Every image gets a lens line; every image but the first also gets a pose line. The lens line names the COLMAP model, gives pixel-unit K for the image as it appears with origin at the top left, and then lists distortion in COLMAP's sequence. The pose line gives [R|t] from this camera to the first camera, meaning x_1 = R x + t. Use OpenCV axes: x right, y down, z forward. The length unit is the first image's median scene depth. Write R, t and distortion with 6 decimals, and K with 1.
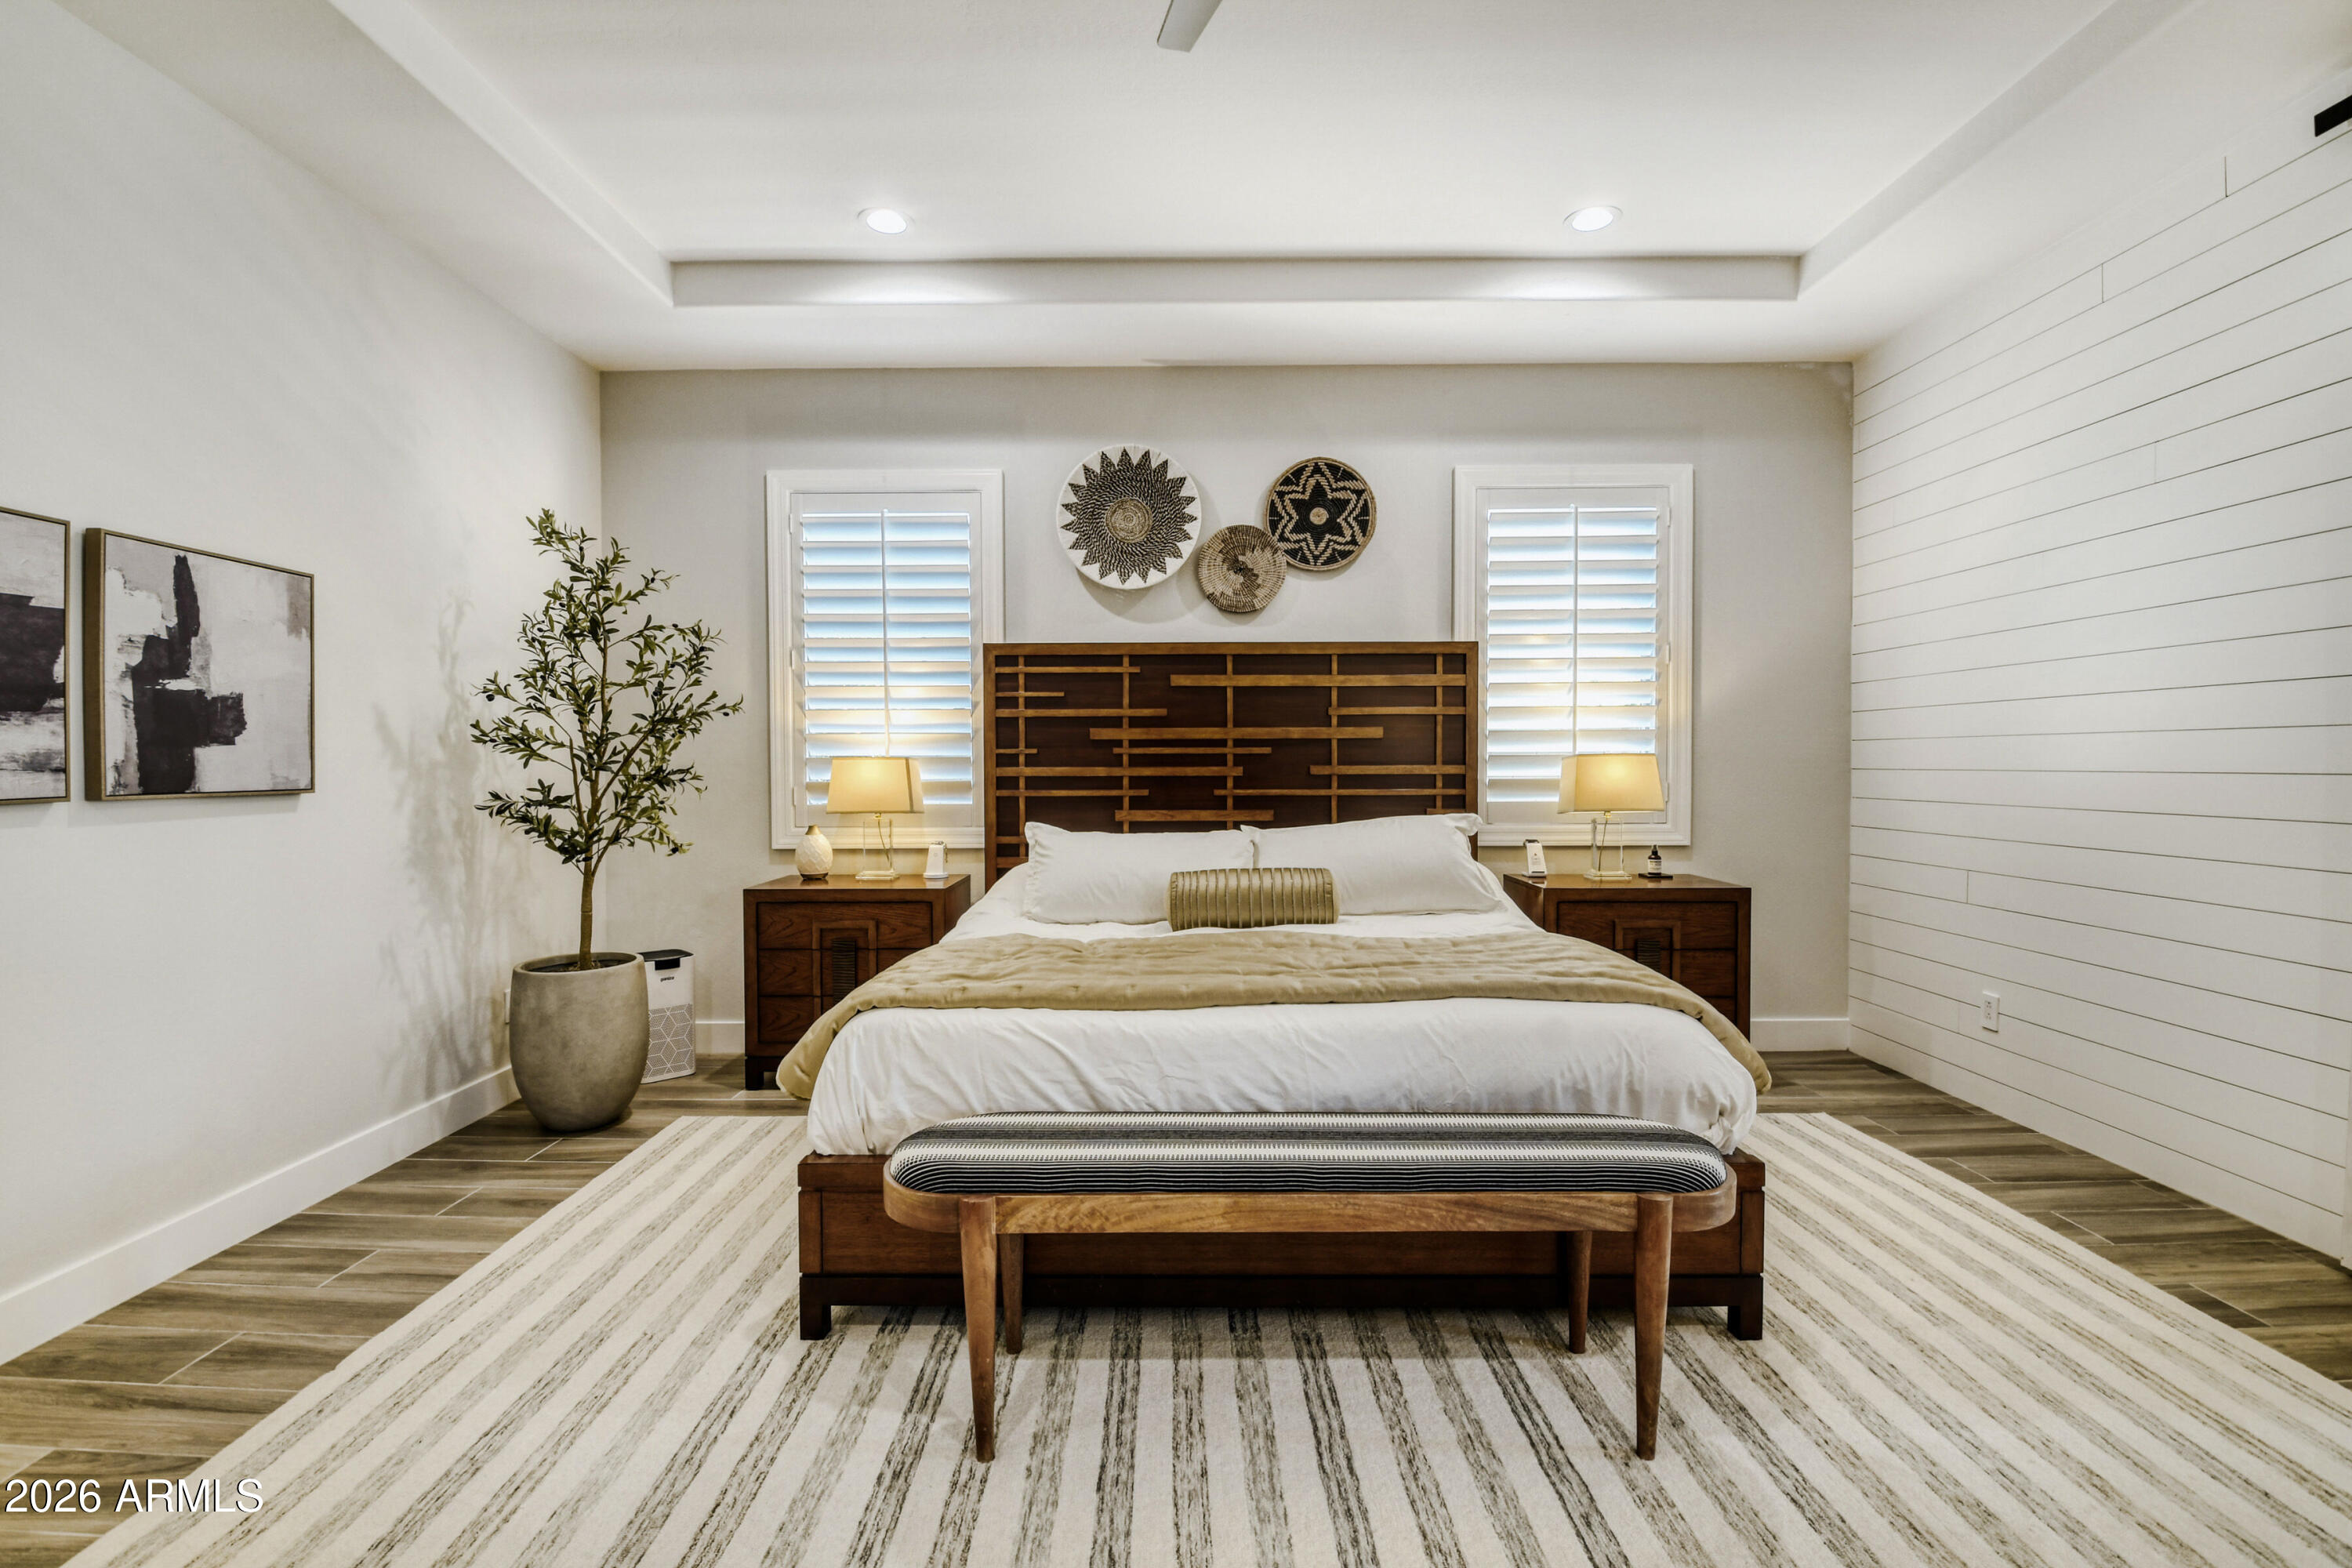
lens RADIAL K [[1084.4, 0, 1176.0], [0, 1084.4, 784.0], [0, 0, 1]] dist [0.014805, -0.031018]
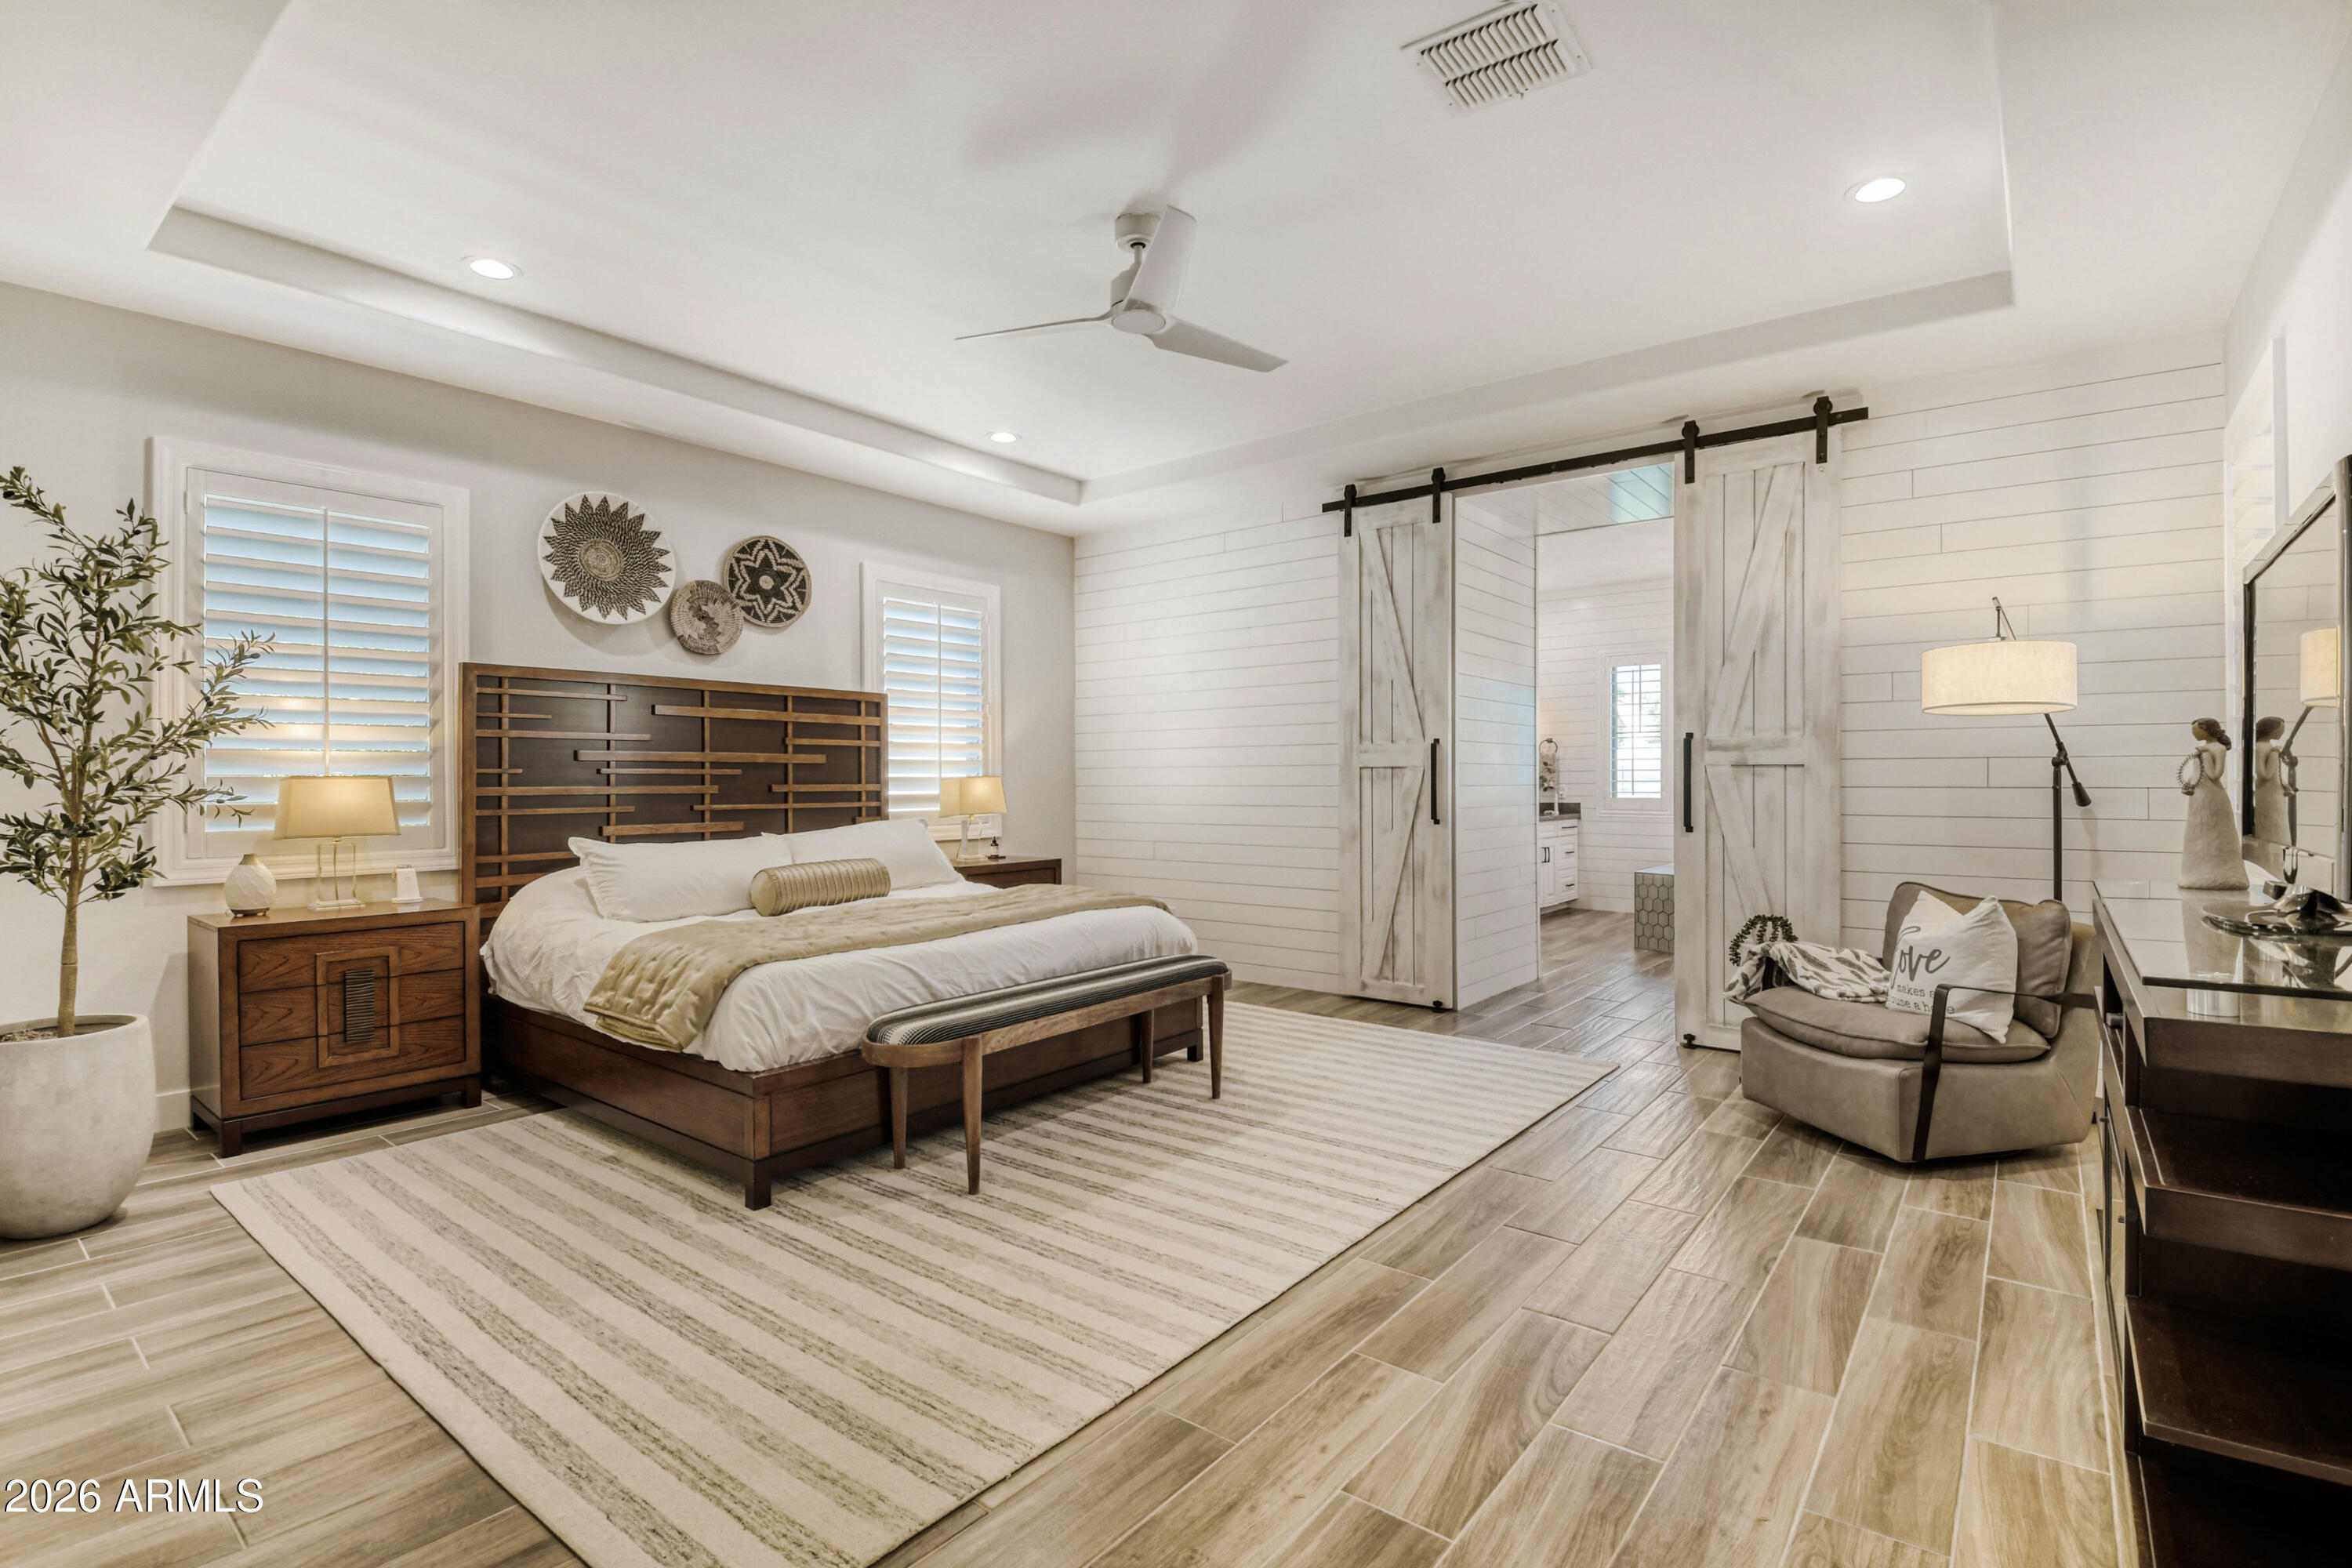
lens RADIAL K [[1084.4, 0, 1176.0], [0, 1084.4, 784.0], [0, 0, 1]] dist [0.014805, -0.031018]
pose [[0.619639, -0.001023, 0.784886, -0.563009], [0.018292, 0.999746, -0.013138, 0.007110], [-0.784674, 0.022498, 0.619501, -0.128691]]
